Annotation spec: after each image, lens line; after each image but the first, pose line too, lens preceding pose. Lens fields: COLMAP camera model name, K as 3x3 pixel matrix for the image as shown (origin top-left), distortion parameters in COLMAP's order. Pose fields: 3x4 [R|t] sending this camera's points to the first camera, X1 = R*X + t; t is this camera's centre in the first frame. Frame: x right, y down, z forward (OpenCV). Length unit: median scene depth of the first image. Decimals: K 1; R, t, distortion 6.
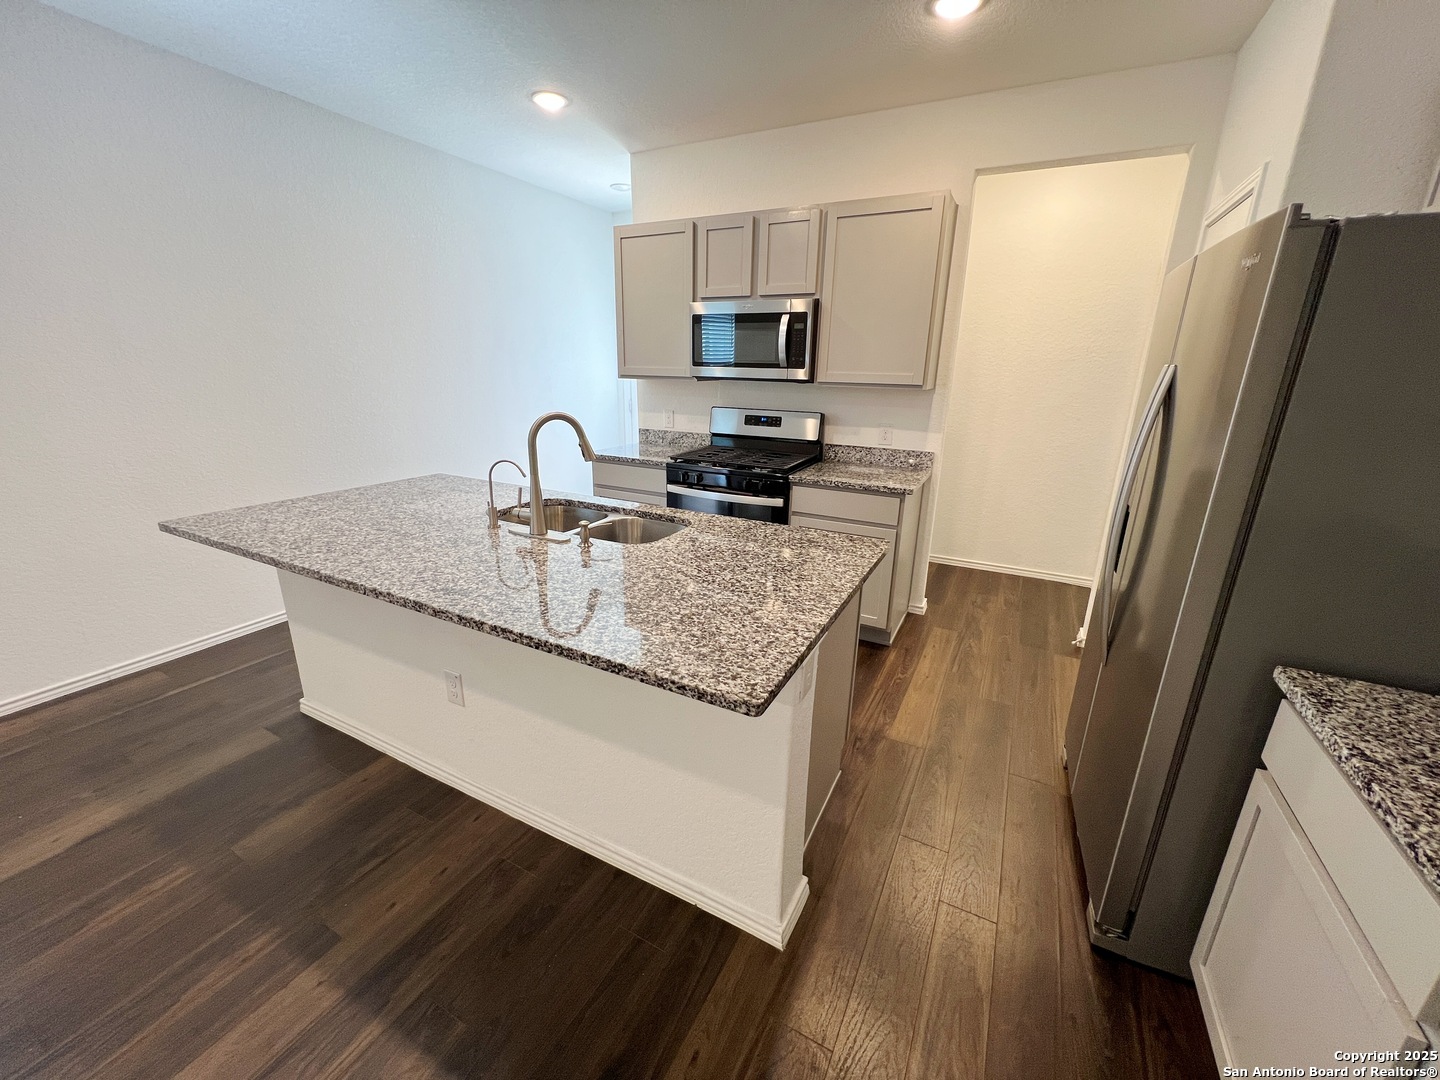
lens RADIAL K [[576.3, 0, 724.8], [0, 576.3, 540.4], [0, 0, 1]] dist [0.001674, 0.000047]
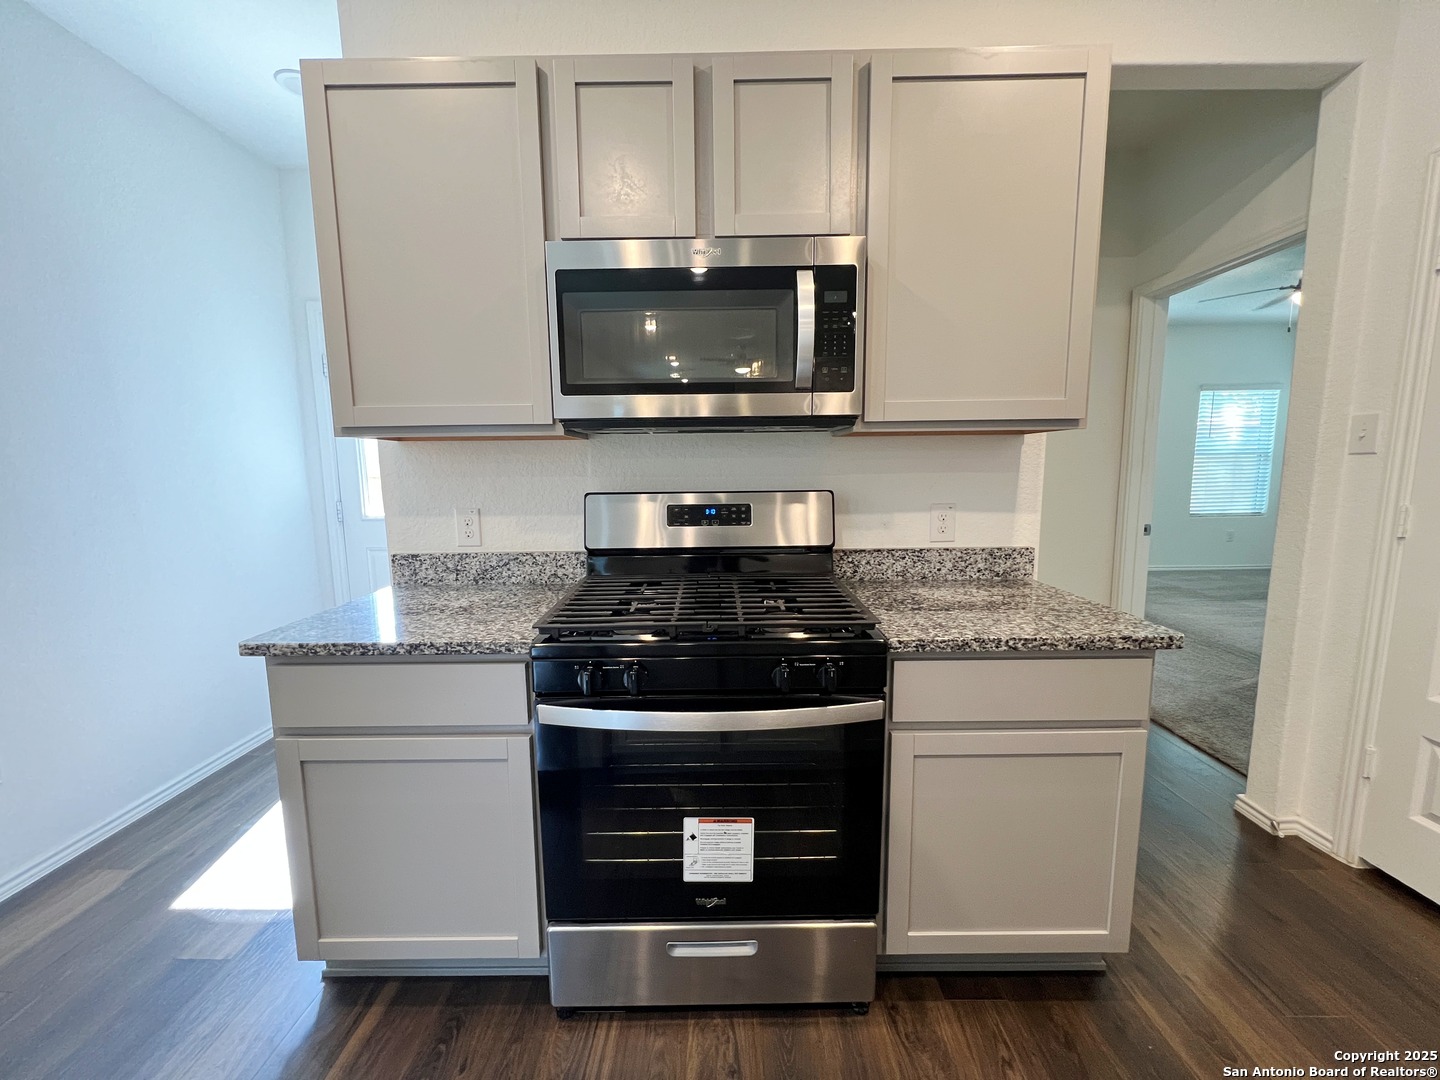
lens RADIAL K [[576.3, 0, 713.0], [0, 576.3, 535.6], [0, 0, 1]] dist [0.001674, 0.000047]
pose [[0.886042, -0.083948, 0.455941, -0.161509], [0.161636, 0.977697, -0.134097, -0.137740], [-0.434515, 0.192512, 0.879850, 0.636332]]
